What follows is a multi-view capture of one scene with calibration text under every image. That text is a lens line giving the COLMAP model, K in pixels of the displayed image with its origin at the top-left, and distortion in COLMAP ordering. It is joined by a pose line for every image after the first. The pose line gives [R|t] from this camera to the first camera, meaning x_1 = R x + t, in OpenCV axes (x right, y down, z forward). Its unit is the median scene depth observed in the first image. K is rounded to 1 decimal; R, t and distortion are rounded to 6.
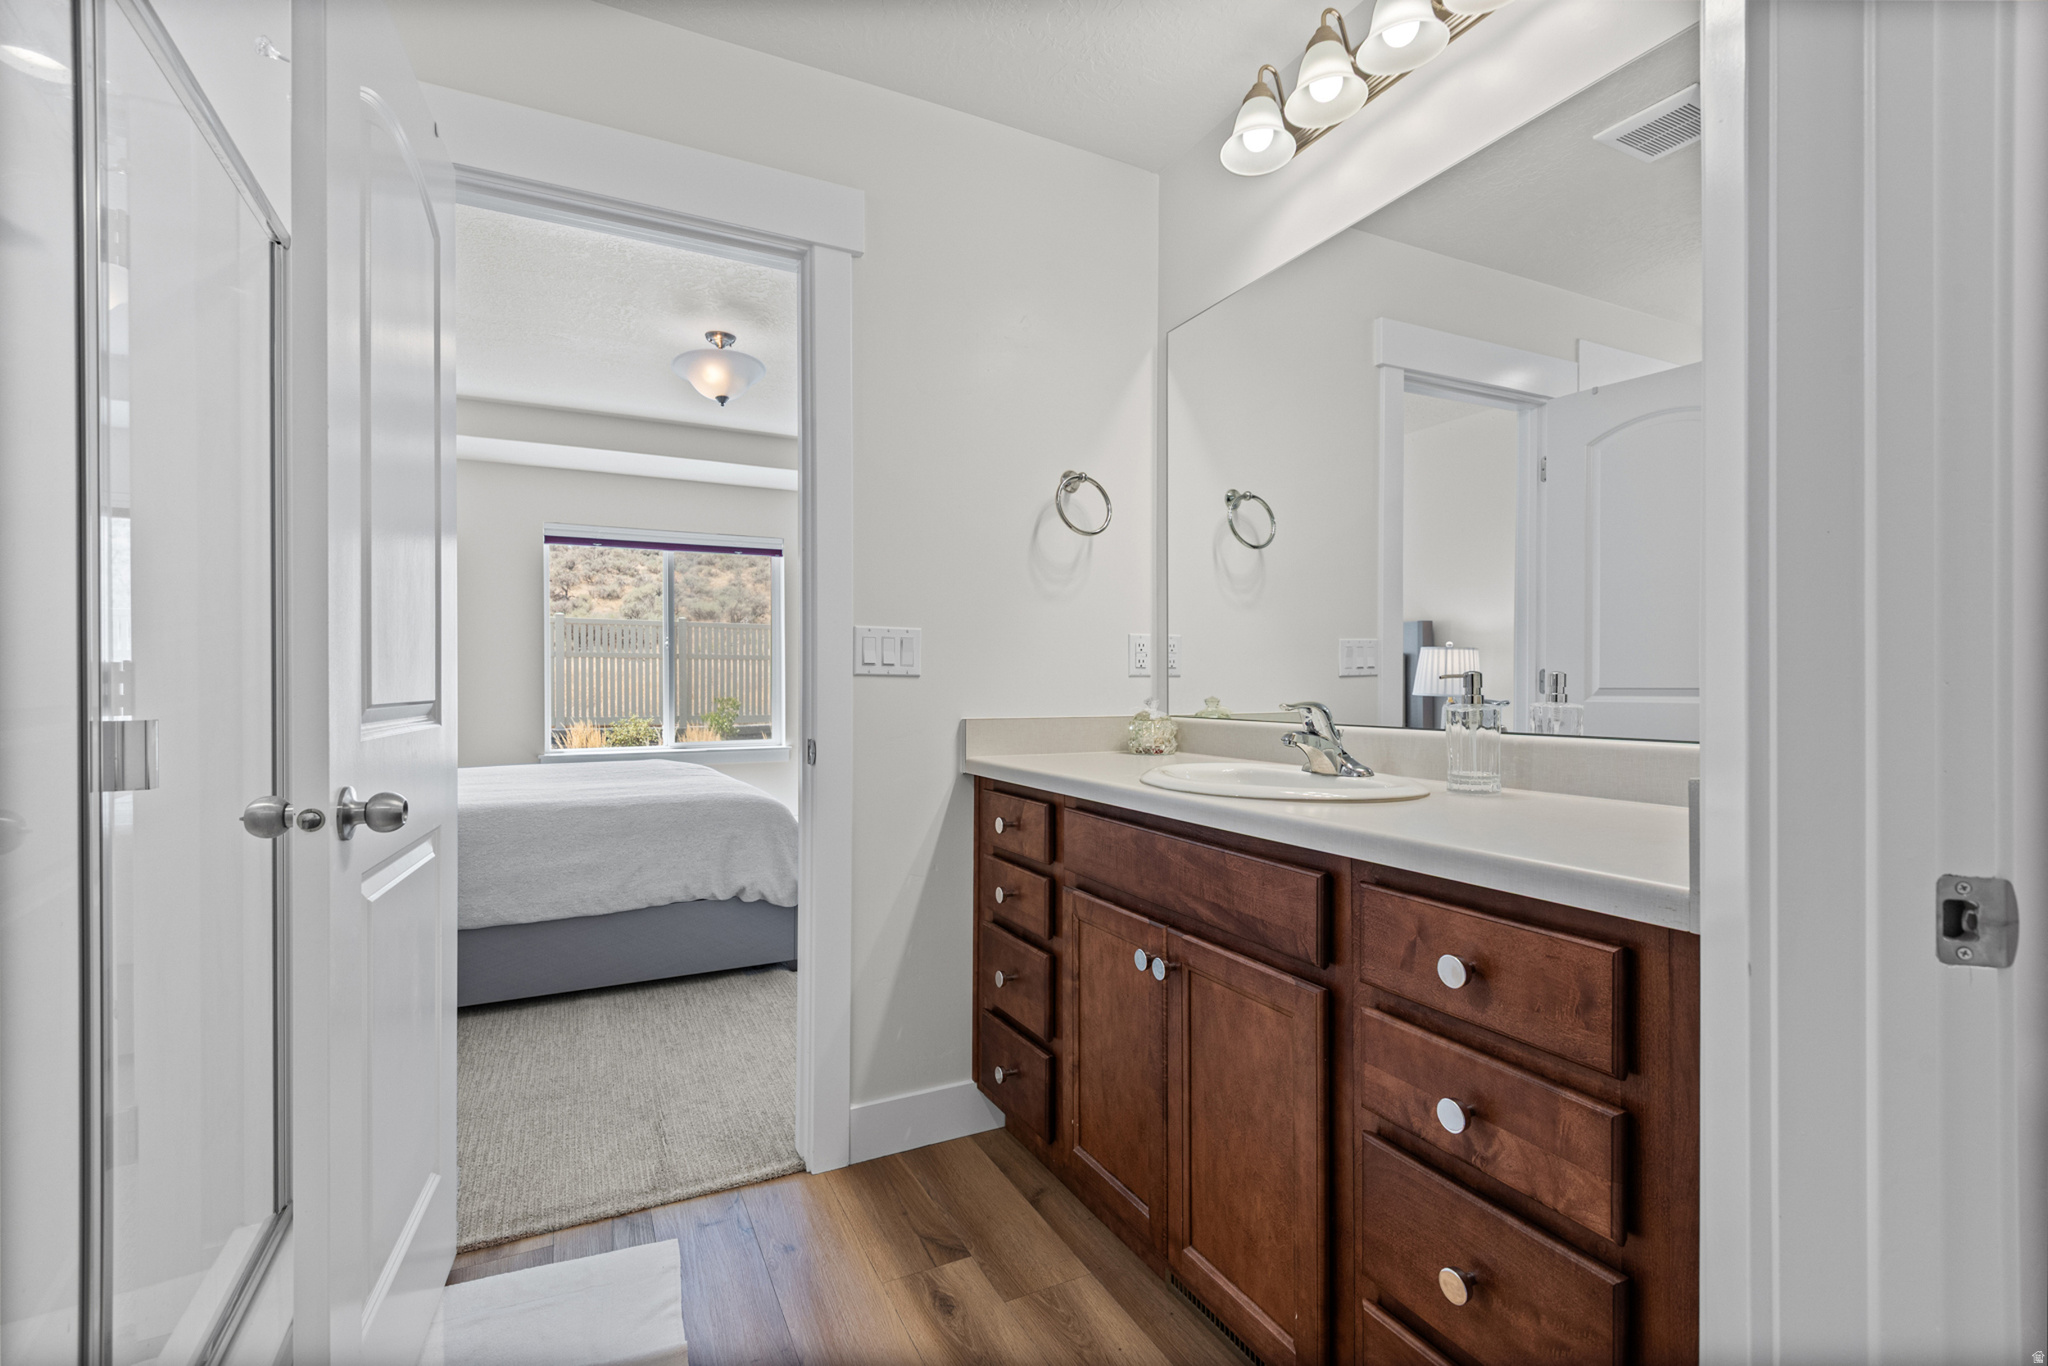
lens RADIAL K [[934.1, 0, 1020.6], [0, 934.1, 681.1], [0, 0, 1]] dist [0.020000, -0.006809]
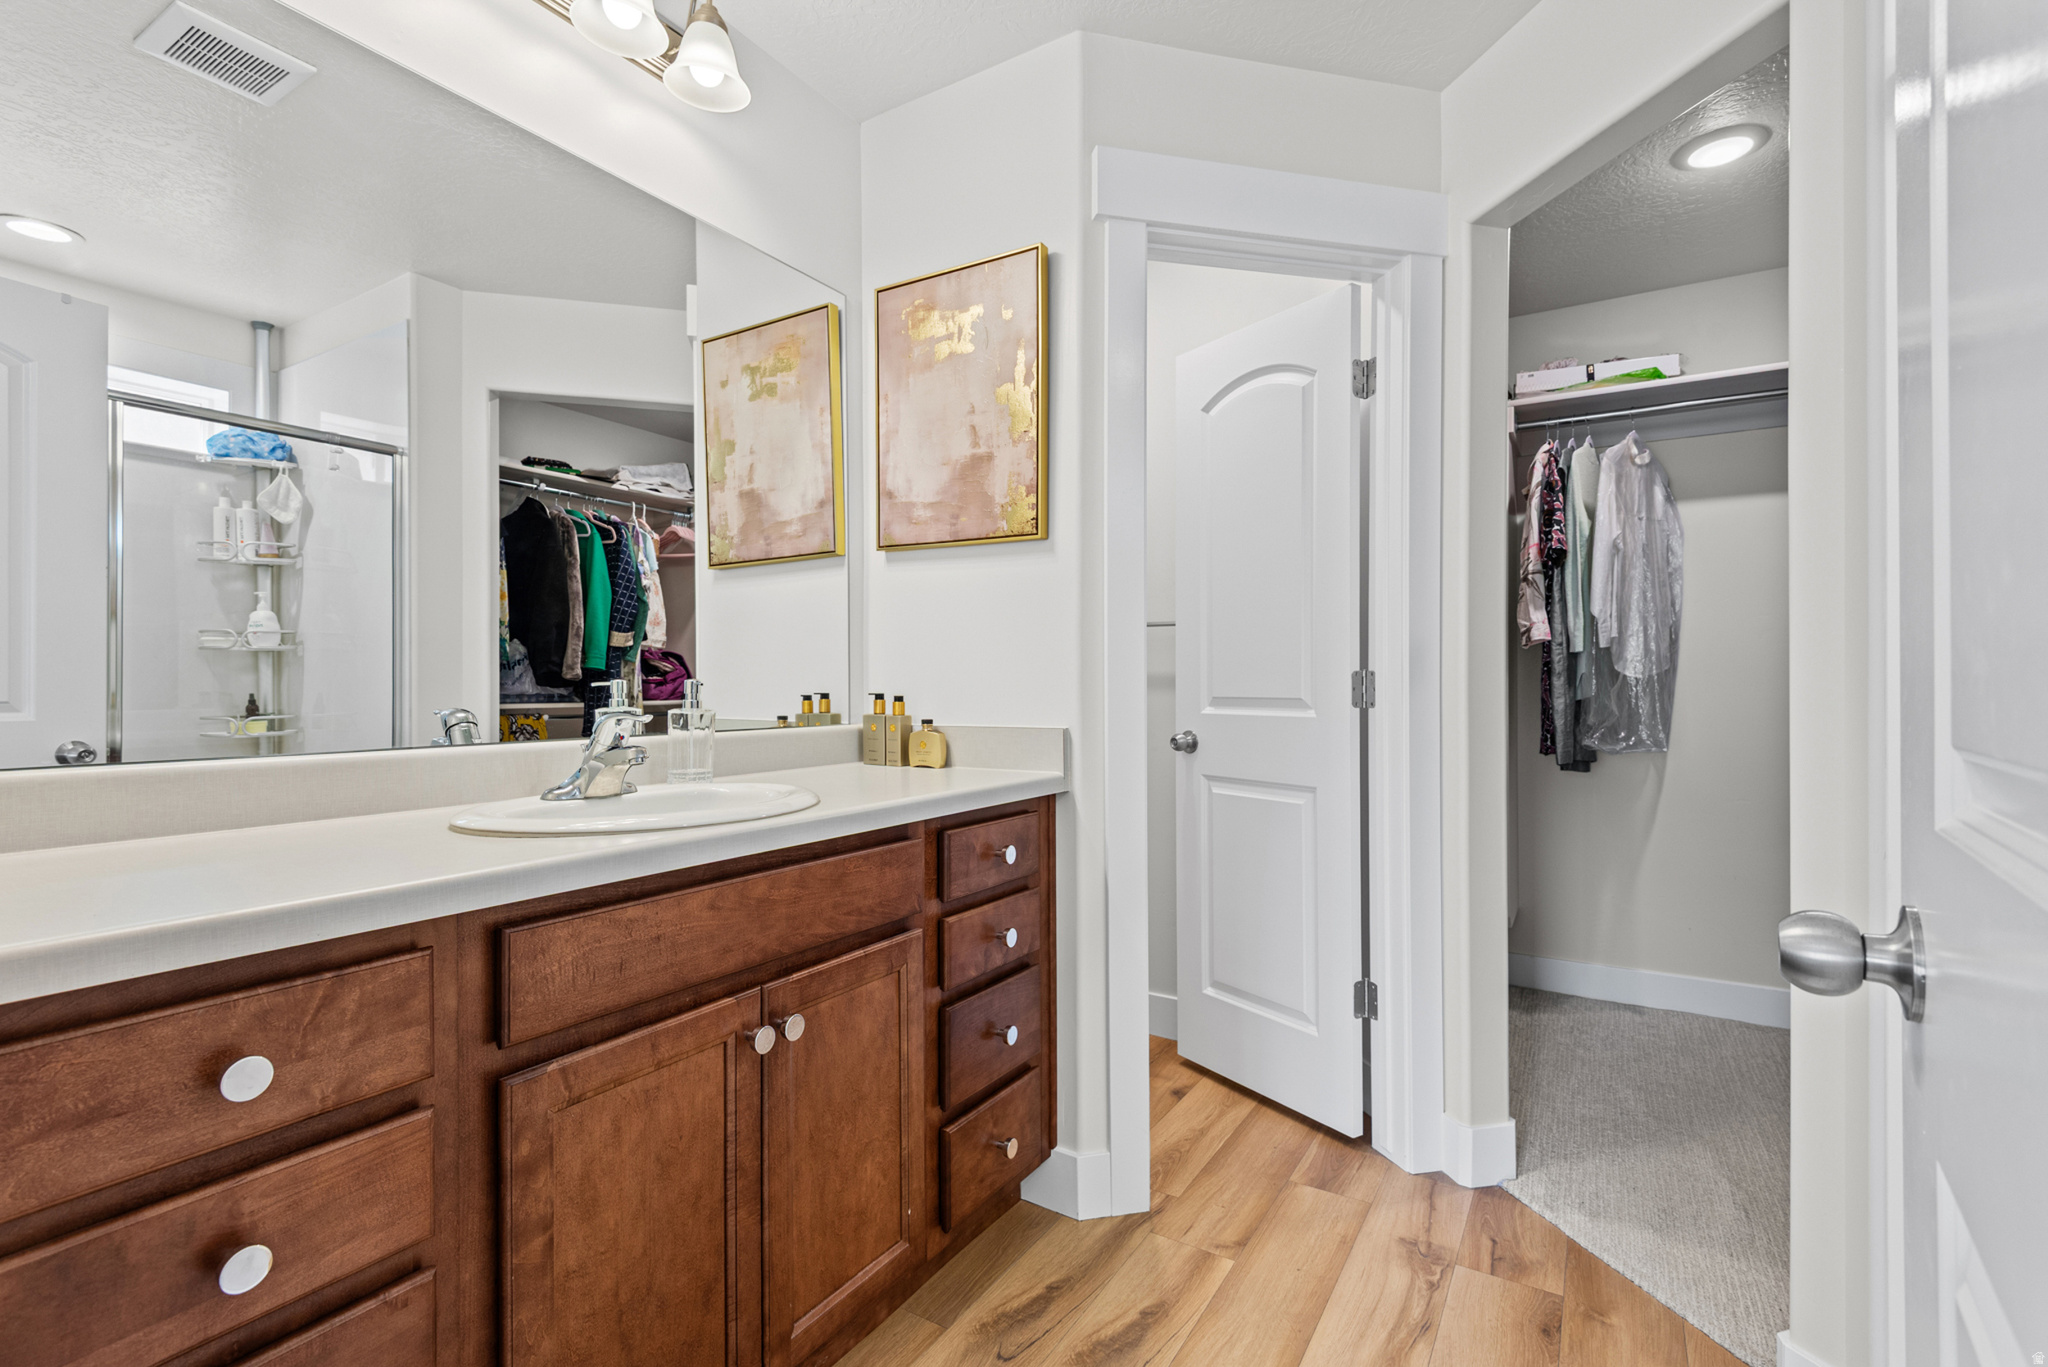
lens RADIAL K [[934.1, 0, 1020.6], [0, 934.1, 684.0], [0, 0, 1]] dist [0.020000, -0.006809]
pose [[-0.524783, 0.003276, 0.851230, -0.748681], [0.003530, 0.999992, -0.001672, -0.000857], [-0.851229, 0.002128, -0.524791, 1.394573]]
